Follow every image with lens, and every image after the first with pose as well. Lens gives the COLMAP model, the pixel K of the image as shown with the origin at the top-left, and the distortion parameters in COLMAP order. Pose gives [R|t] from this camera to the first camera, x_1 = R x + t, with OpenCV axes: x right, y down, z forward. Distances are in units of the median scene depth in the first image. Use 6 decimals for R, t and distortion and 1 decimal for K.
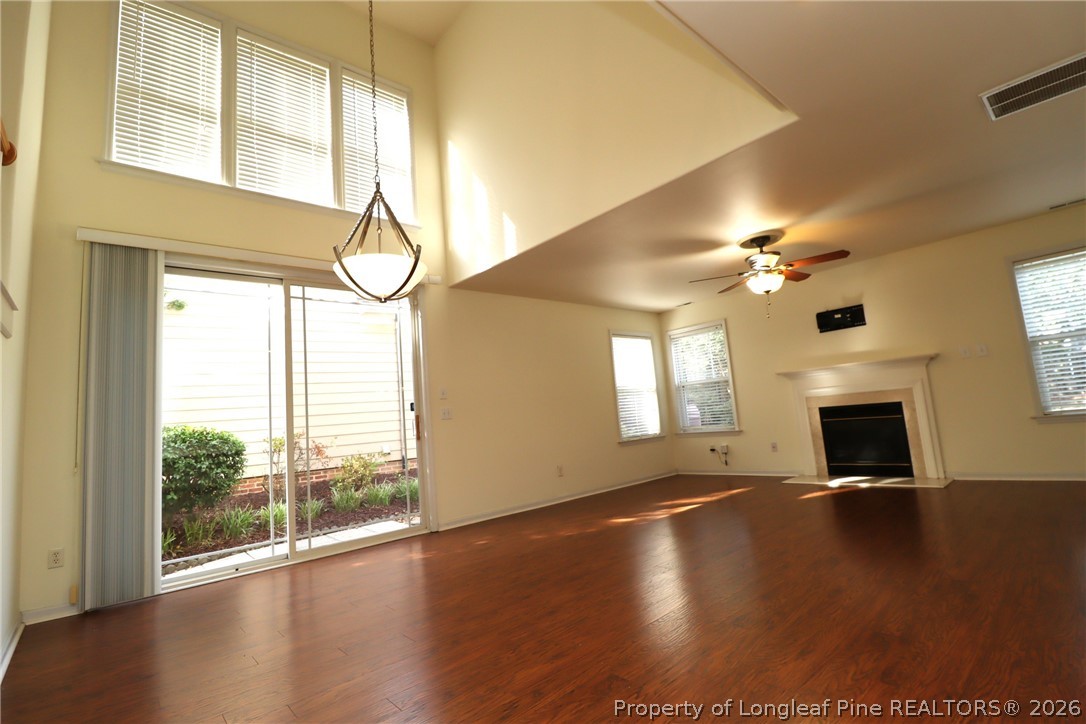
lens RADIAL K [[504.9, 0, 552.4], [0, 504.9, 357.0], [0, 0, 1]] dist [-0.006714, -0.000772]
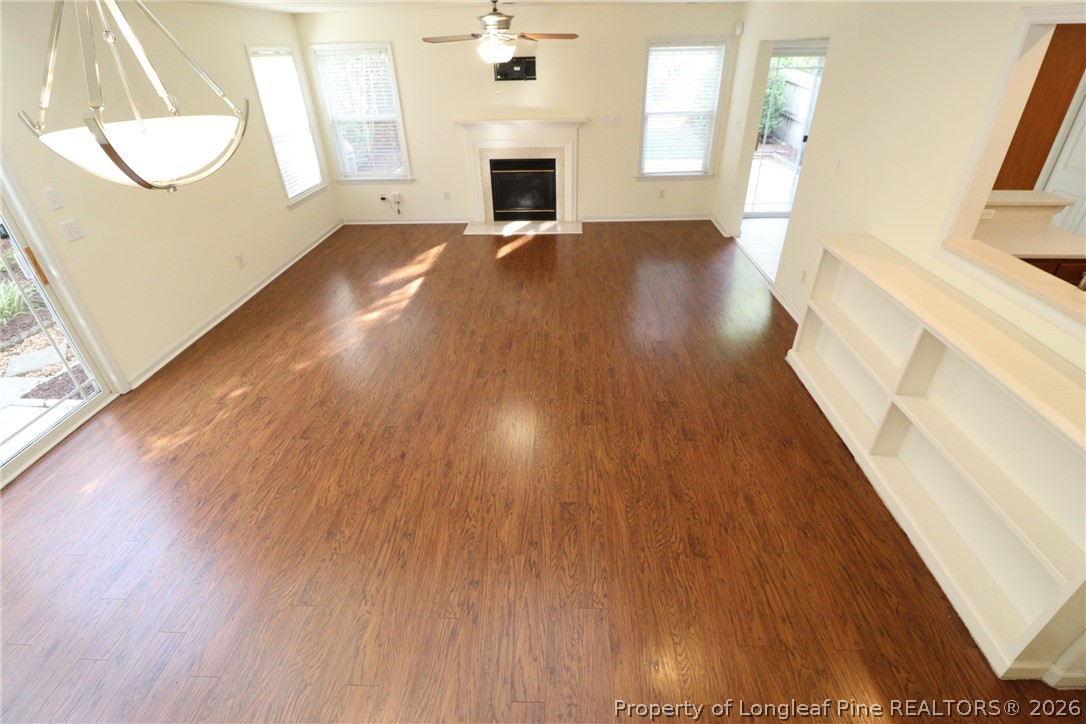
lens RADIAL K [[504.9, 0, 552.4], [0, 504.9, 357.0], [0, 0, 1]] dist [-0.006714, -0.000772]
pose [[0.688747, -0.314009, 0.653472, -0.238055], [-0.129645, 0.833467, 0.537145, -0.159264], [-0.713316, -0.454676, 0.533339, 0.155588]]
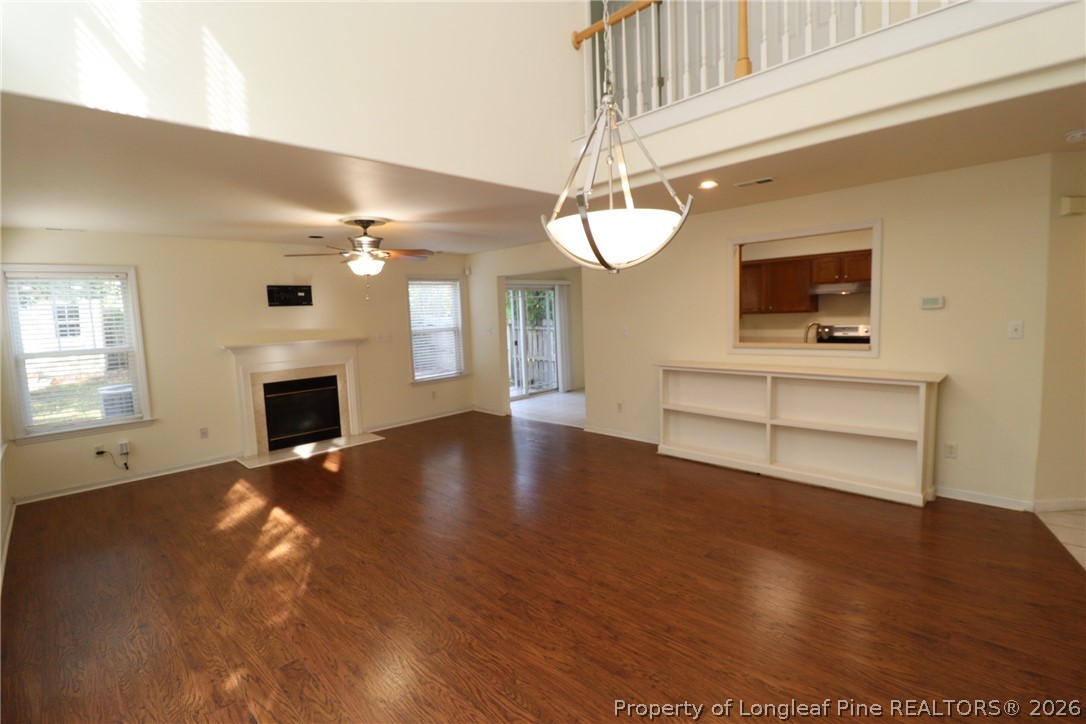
lens RADIAL K [[504.9, 0, 552.4], [0, 504.9, 357.0], [0, 0, 1]] dist [-0.006714, -0.000772]
pose [[-0.058403, -0.003623, 0.998286, -0.517472], [-0.080912, 0.996721, -0.001116, 0.006794], [-0.995009, -0.080839, -0.058505, 0.567831]]
